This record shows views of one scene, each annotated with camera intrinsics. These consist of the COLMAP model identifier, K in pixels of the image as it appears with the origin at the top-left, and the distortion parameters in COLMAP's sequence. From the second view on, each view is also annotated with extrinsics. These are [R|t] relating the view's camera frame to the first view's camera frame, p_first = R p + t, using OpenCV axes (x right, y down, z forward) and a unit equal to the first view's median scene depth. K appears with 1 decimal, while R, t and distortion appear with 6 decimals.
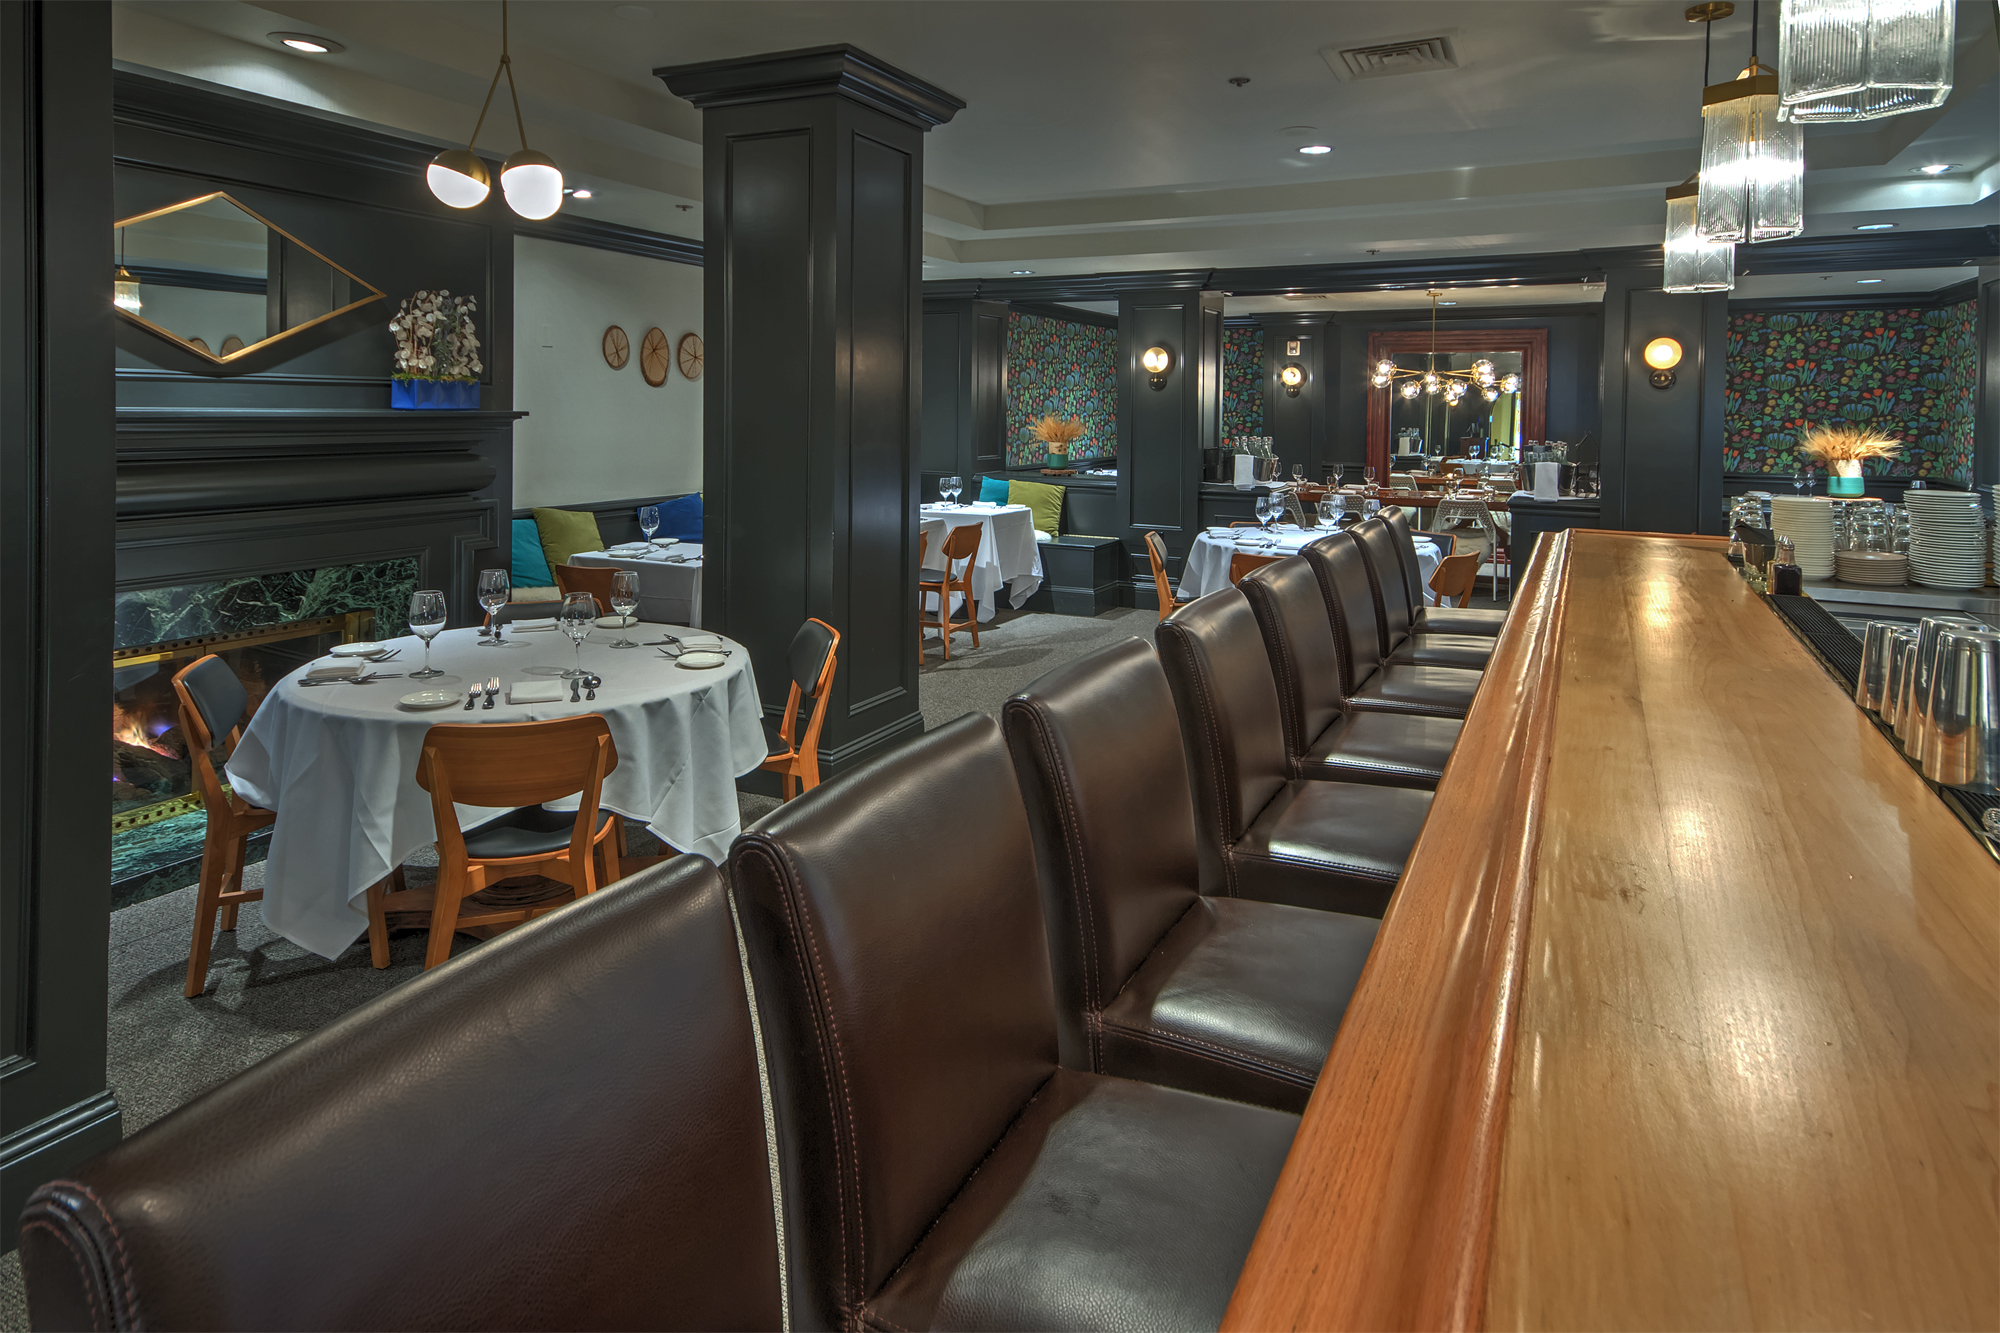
lens RADIAL K [[1052.3, 0, 1097.7], [0, 1052.3, 450.5], [0, 0, 1]] dist [0.050244, -0.000239]
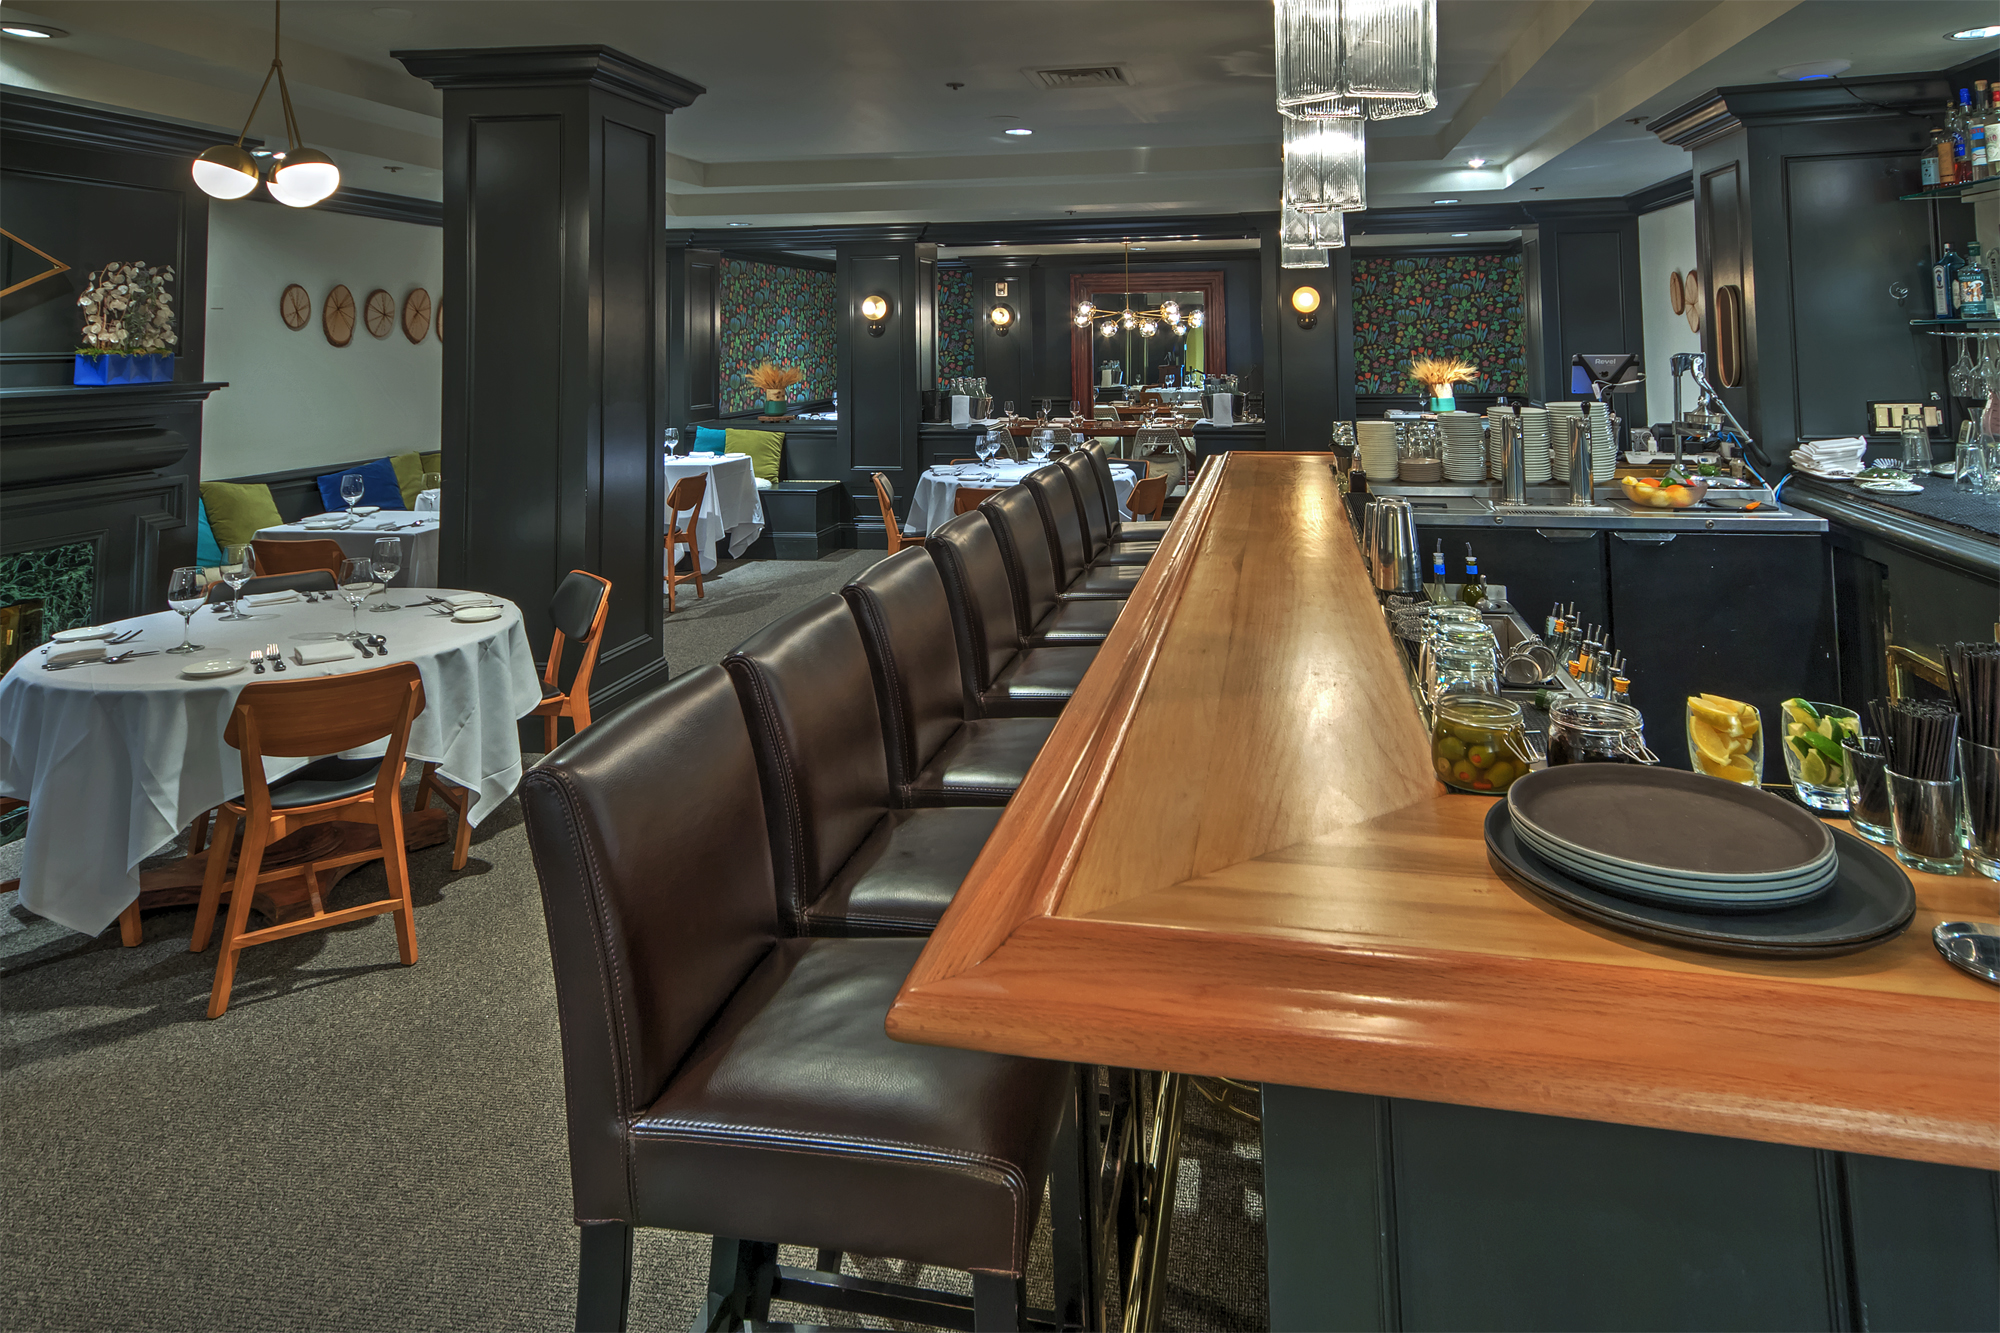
lens RADIAL K [[1101.9, 0, 1077.2], [0, 1101.9, 318.9], [0, 0, 1]] dist [0.021561, 0.000599]
pose [[0.967623, -0.017631, 0.251785, -0.043767], [0.032295, 0.998006, -0.054226, -0.014991], [-0.250327, 0.060602, 0.966263, -0.185173]]
